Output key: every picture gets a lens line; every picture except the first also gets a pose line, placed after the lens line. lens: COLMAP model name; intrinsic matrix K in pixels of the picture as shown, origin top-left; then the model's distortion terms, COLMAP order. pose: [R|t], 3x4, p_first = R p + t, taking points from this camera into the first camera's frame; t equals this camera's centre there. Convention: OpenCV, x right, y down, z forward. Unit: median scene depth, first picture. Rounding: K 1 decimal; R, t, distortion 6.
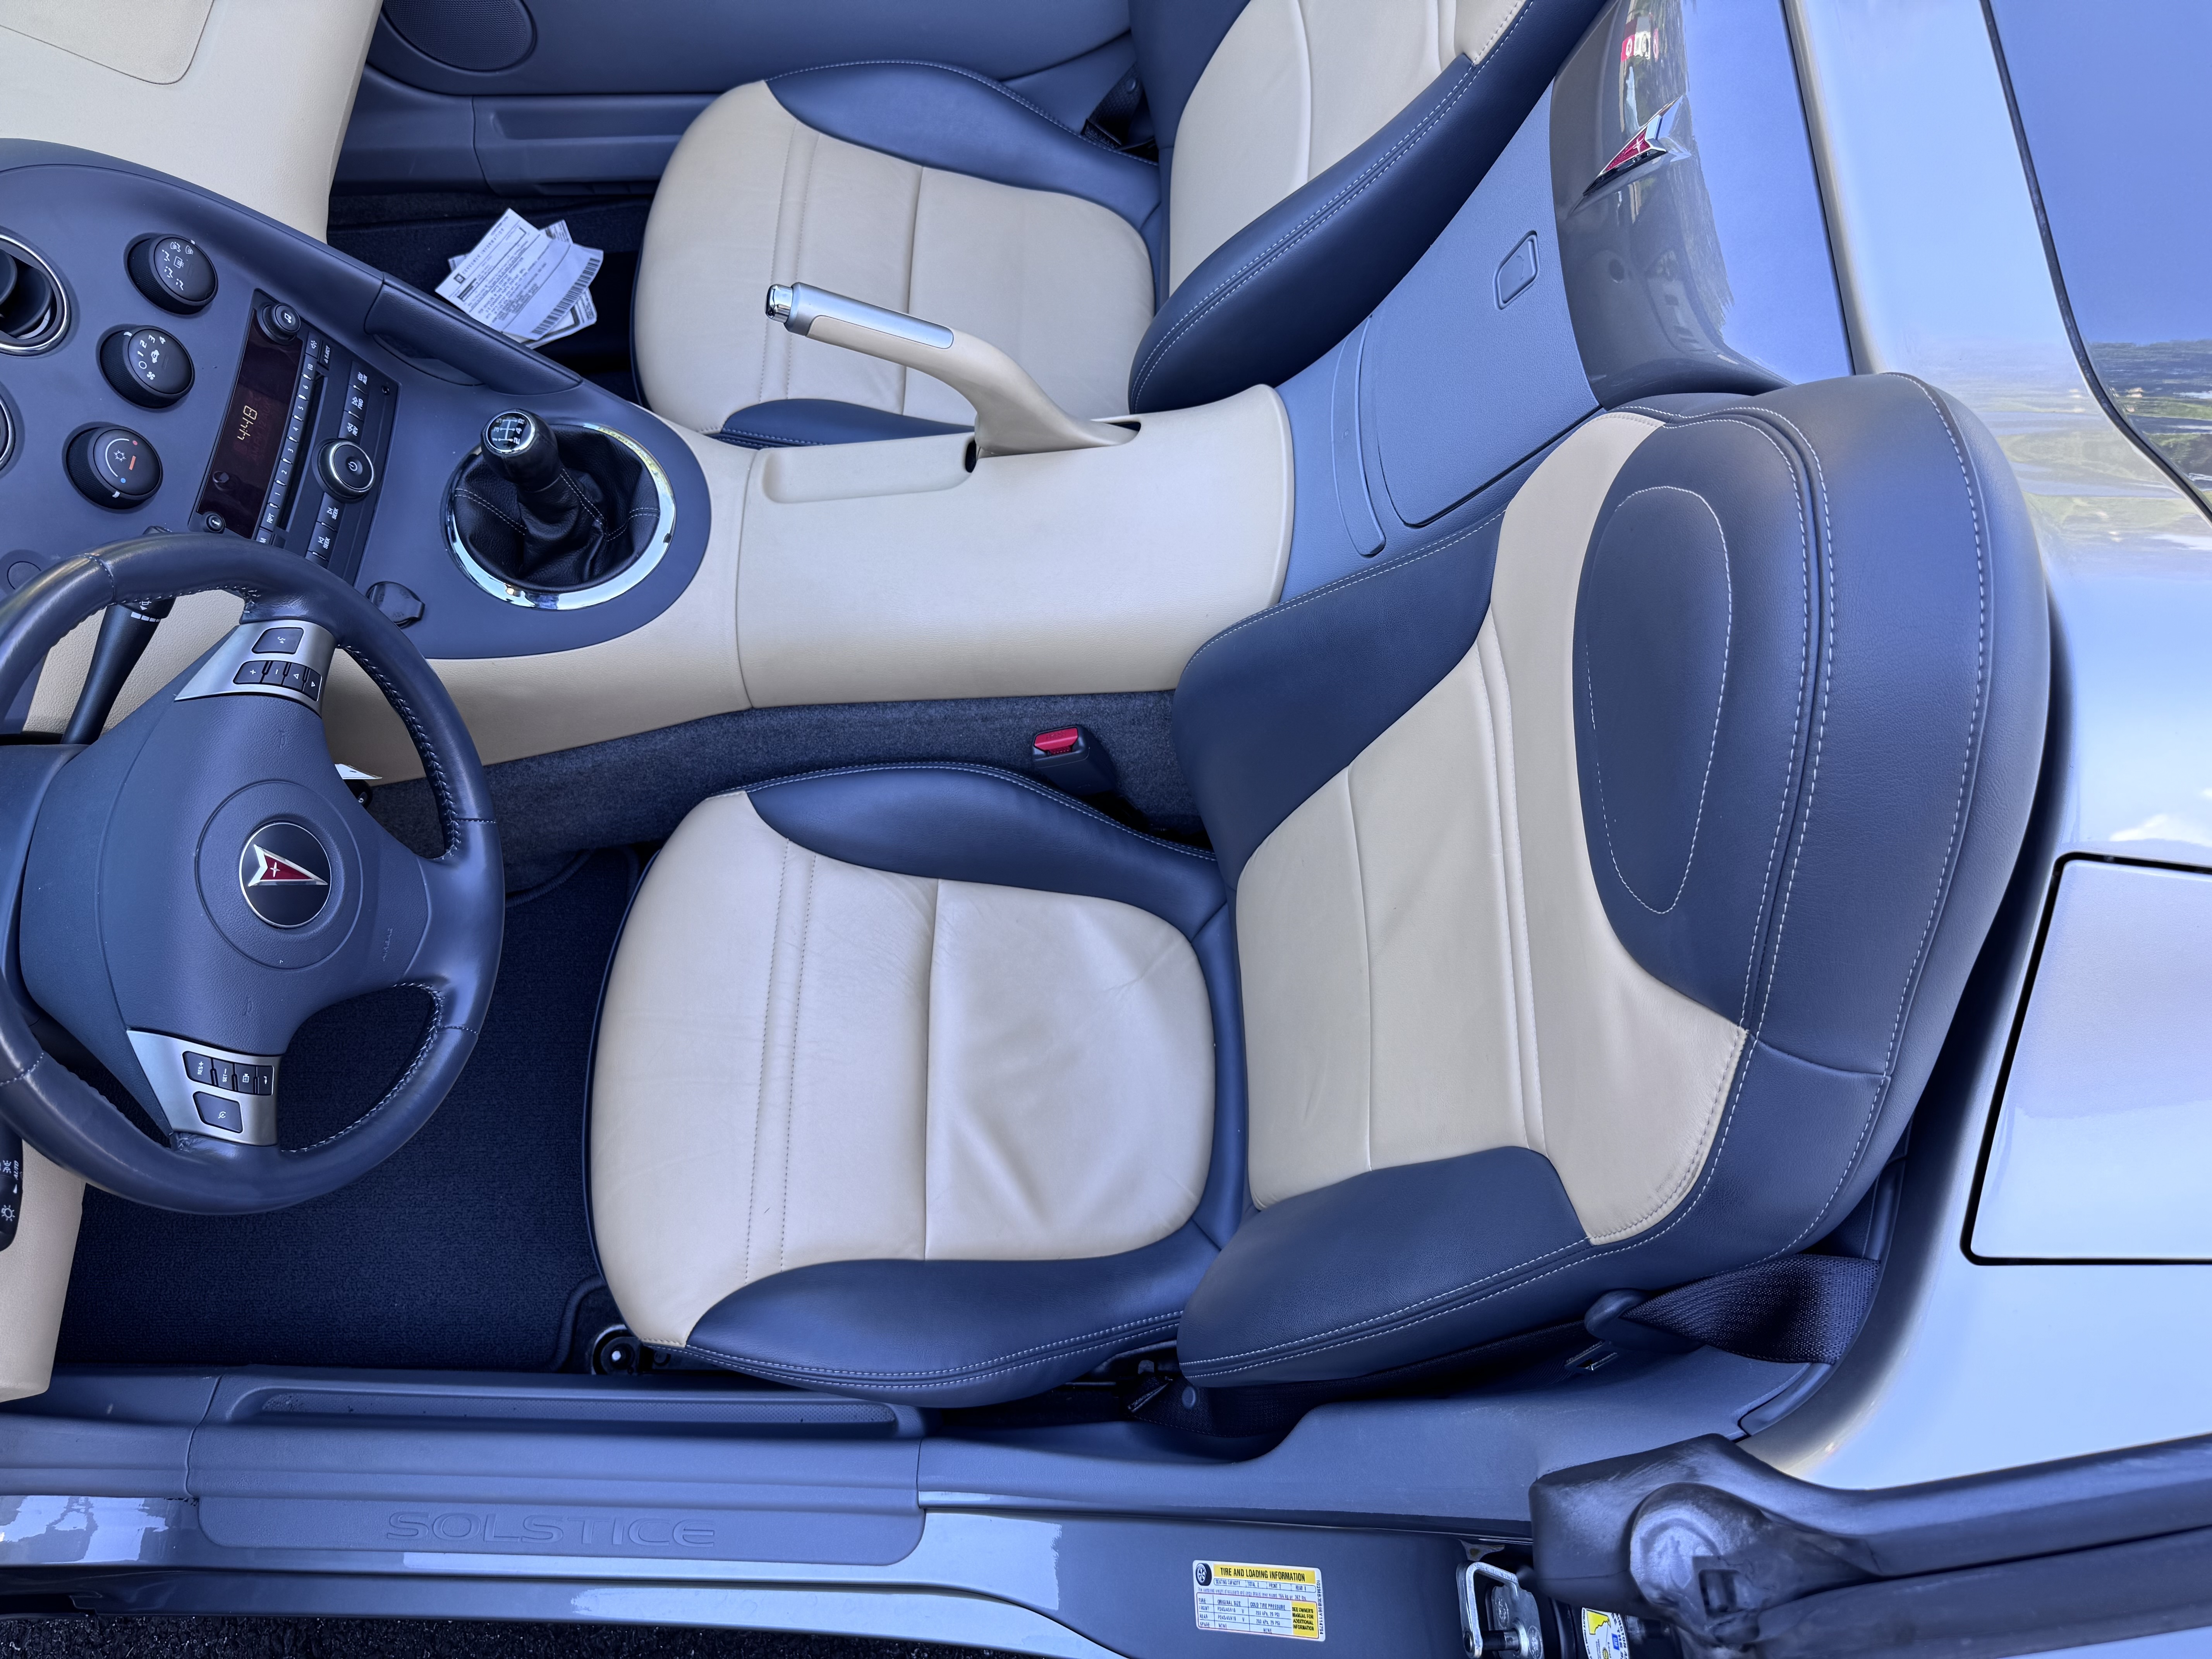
lens RADIAL K [[1529.4, 0, 1106.0], [0, 1529.4, 829.5], [0, 0, 1]] dist [-0.002576, -0.005747]
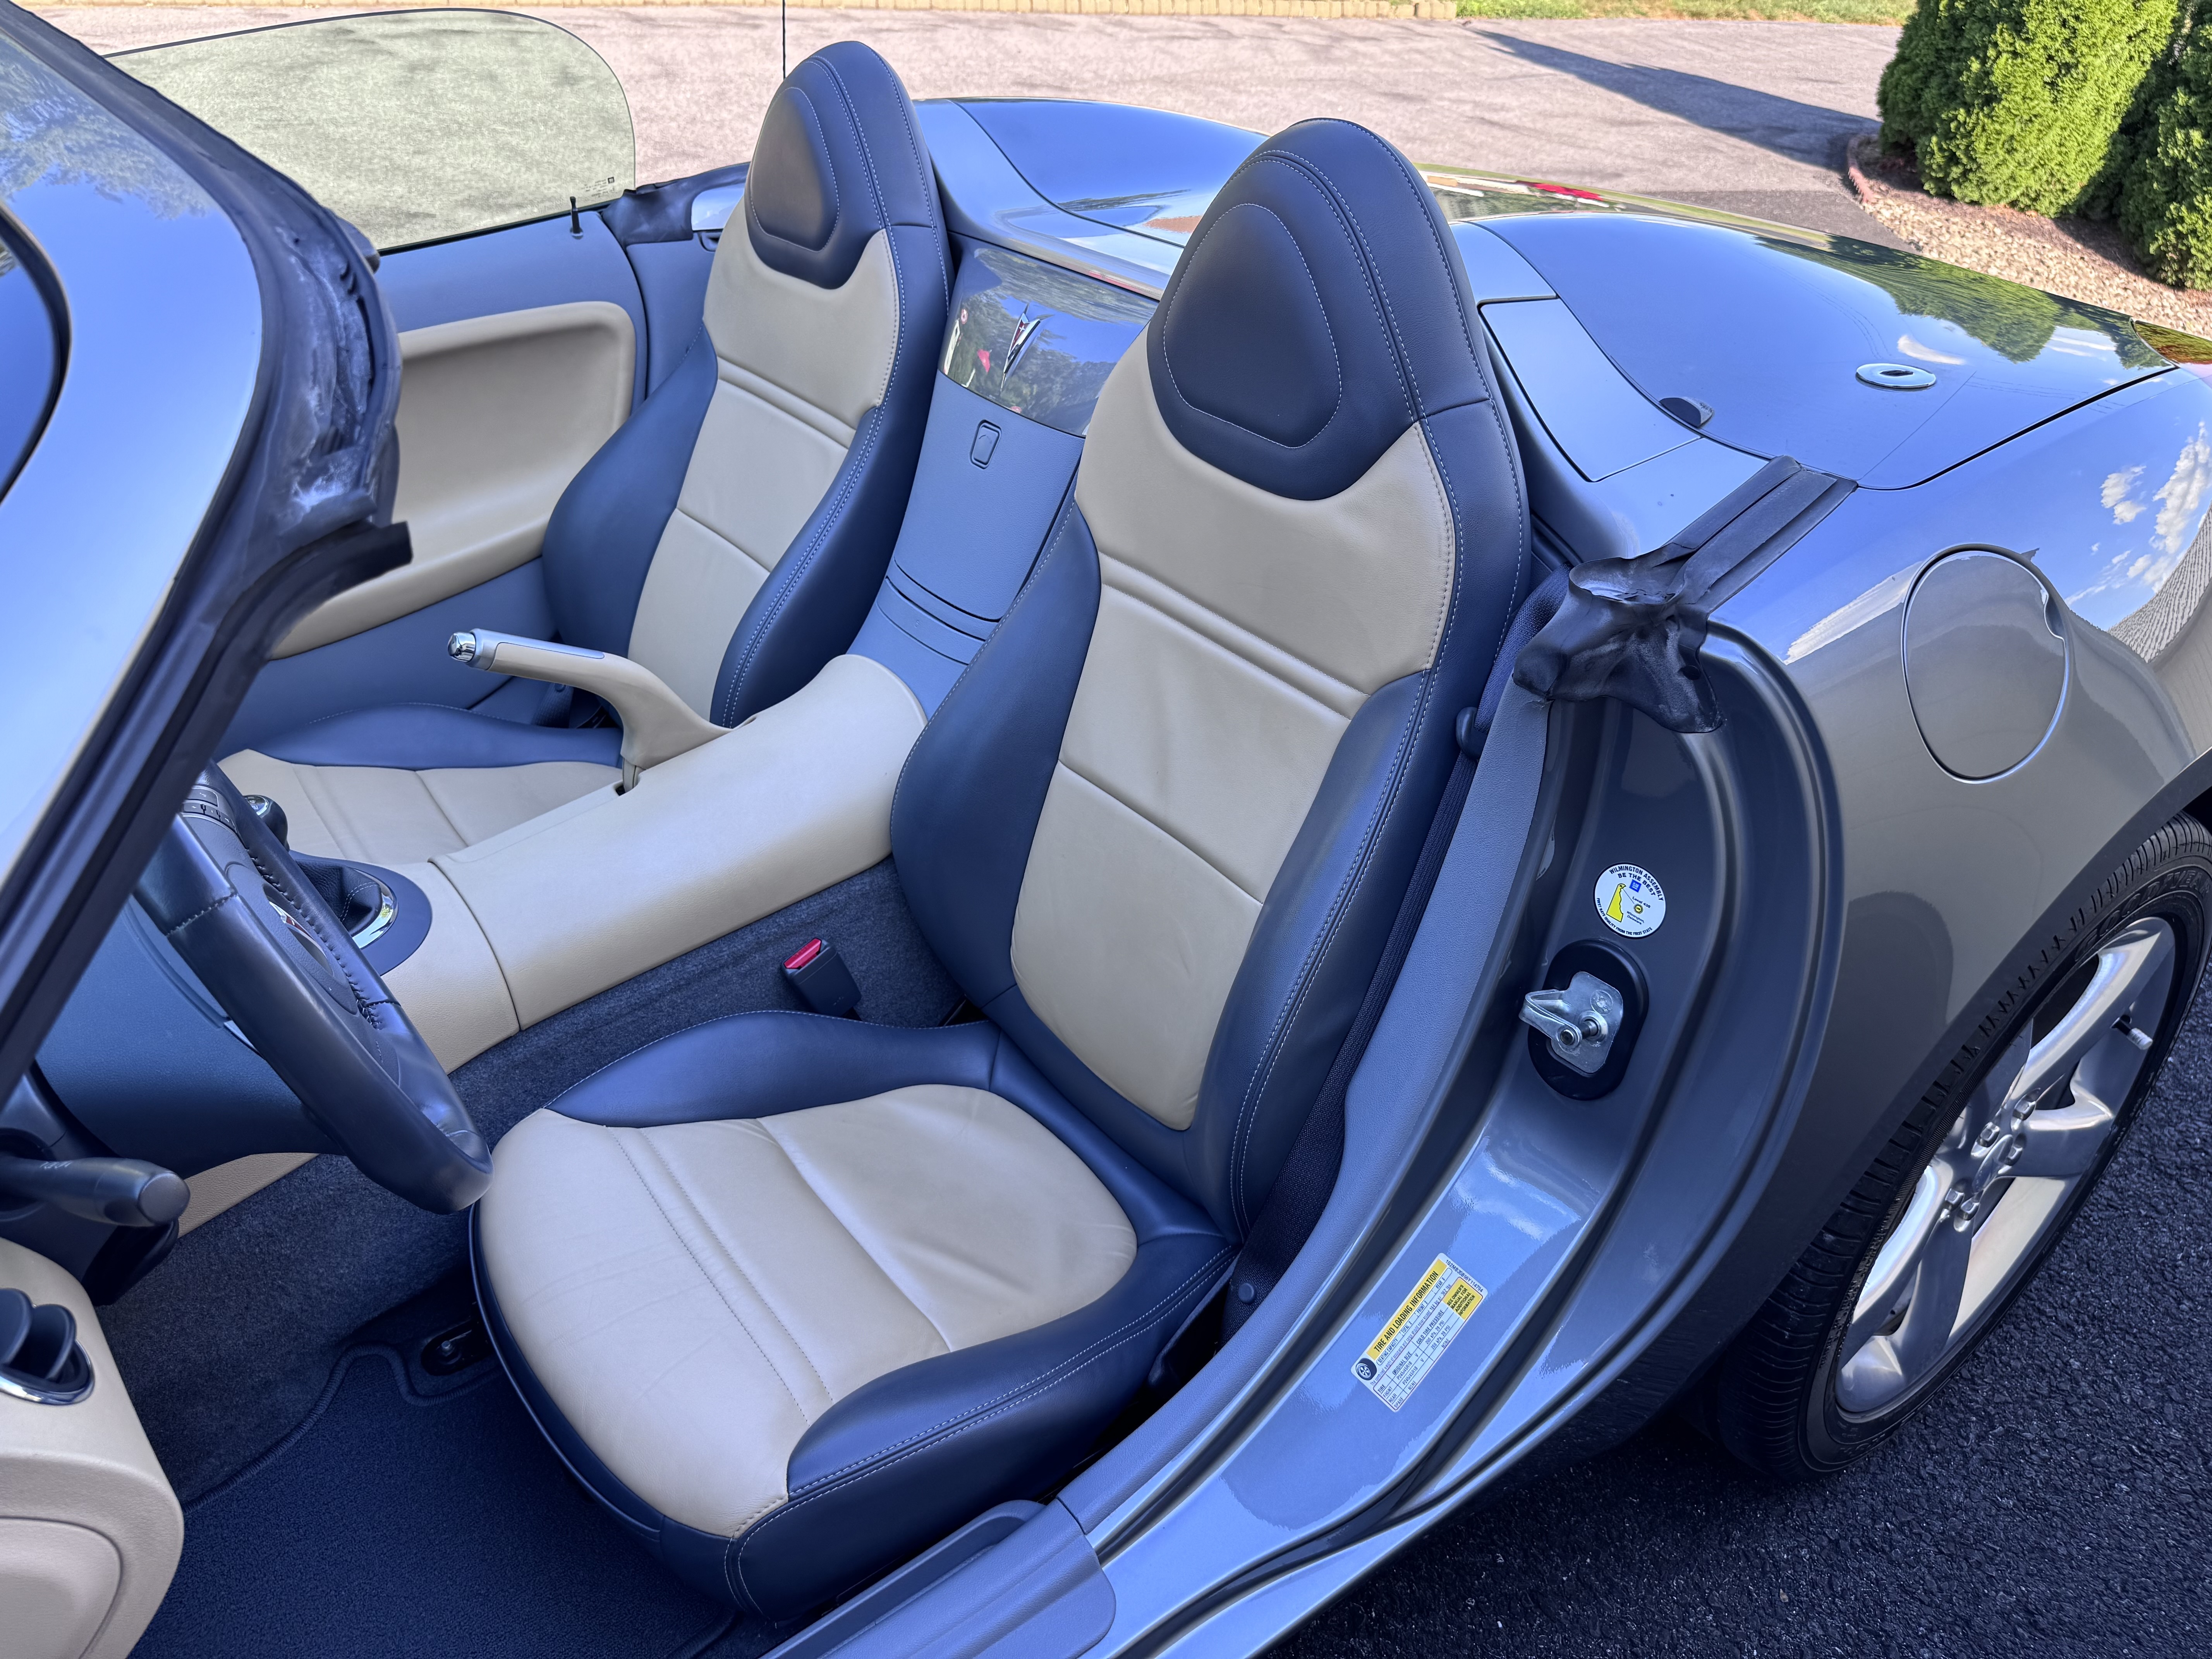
lens RADIAL K [[1550.9, 0, 1106.0], [0, 1550.9, 829.5], [0, 0, 1]] dist [0.008667, -0.017030]
pose [[0.793205, -0.296115, 0.532111, -0.517836], [0.550371, 0.722563, -0.418325, 0.566310], [-0.260612, 0.624675, 0.736113, 0.060917]]
